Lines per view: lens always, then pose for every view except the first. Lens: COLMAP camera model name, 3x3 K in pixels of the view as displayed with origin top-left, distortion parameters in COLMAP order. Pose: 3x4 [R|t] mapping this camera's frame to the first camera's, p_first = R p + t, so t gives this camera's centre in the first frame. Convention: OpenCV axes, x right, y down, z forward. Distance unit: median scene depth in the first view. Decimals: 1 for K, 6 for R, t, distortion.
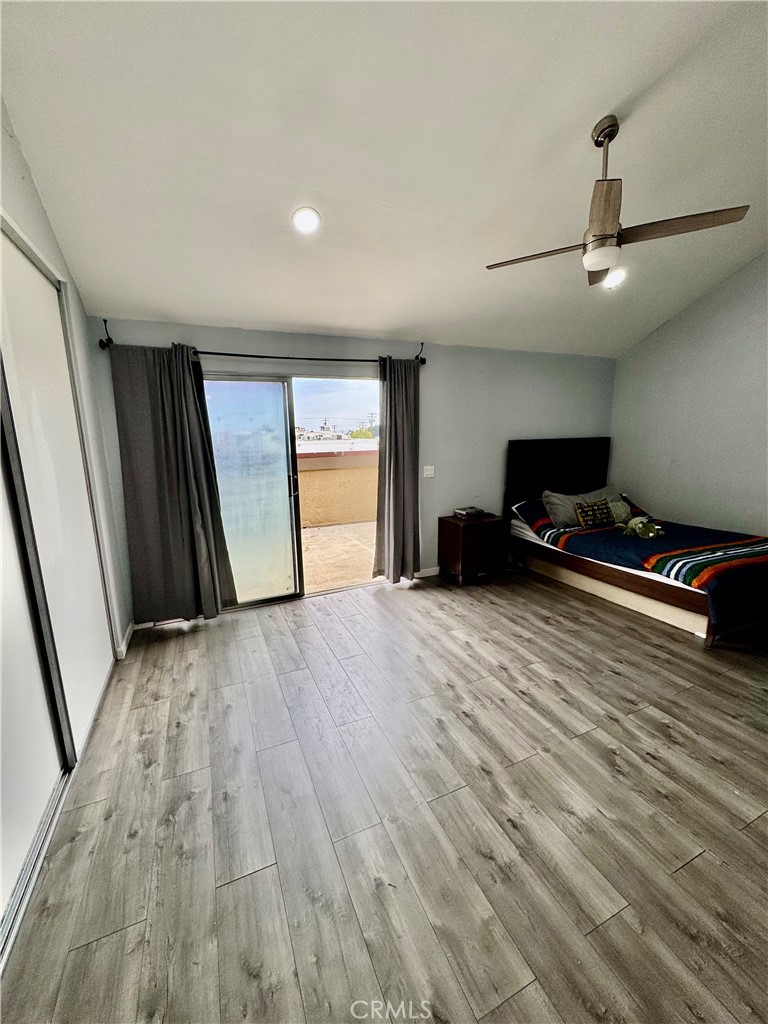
lens RADIAL K [[407.8, 0, 384.0], [0, 407.8, 512.0], [0, 0, 1]] dist [-0.009023, 0.000036]
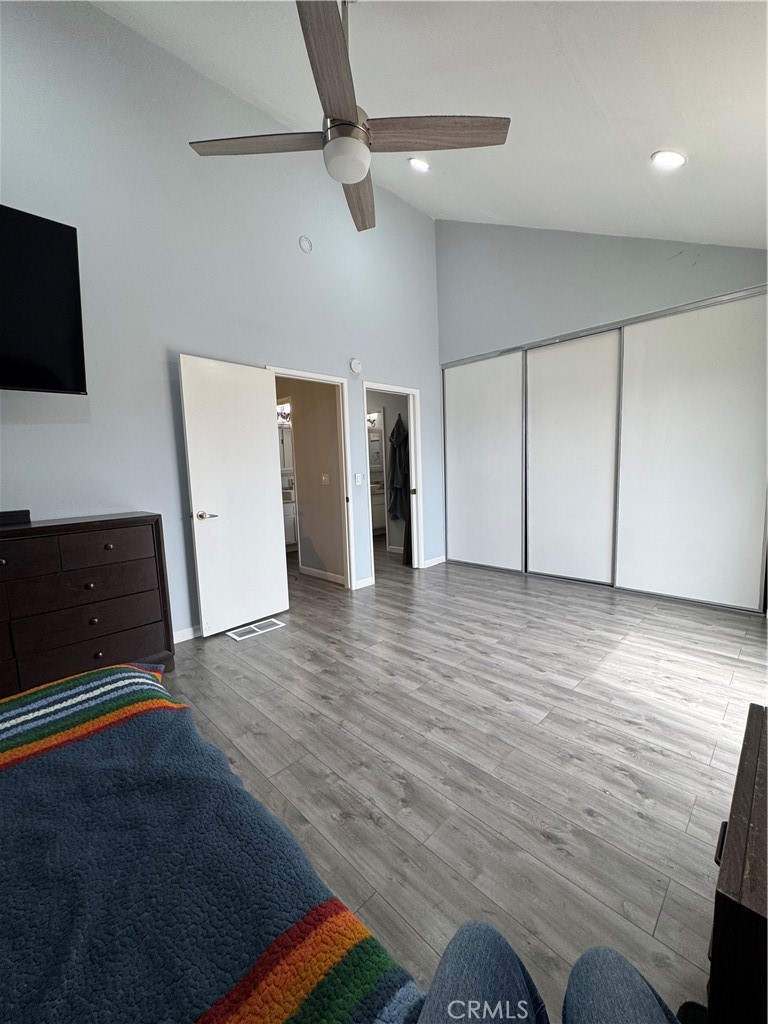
lens RADIAL K [[407.8, 0, 384.0], [0, 407.8, 512.0], [0, 0, 1]] dist [-0.009023, 0.000036]
pose [[-0.933486, 0.088591, -0.347498, 0.728878], [-0.016750, 0.957177, 0.289019, -0.223209], [0.358221, 0.275616, -0.892028, 1.715628]]
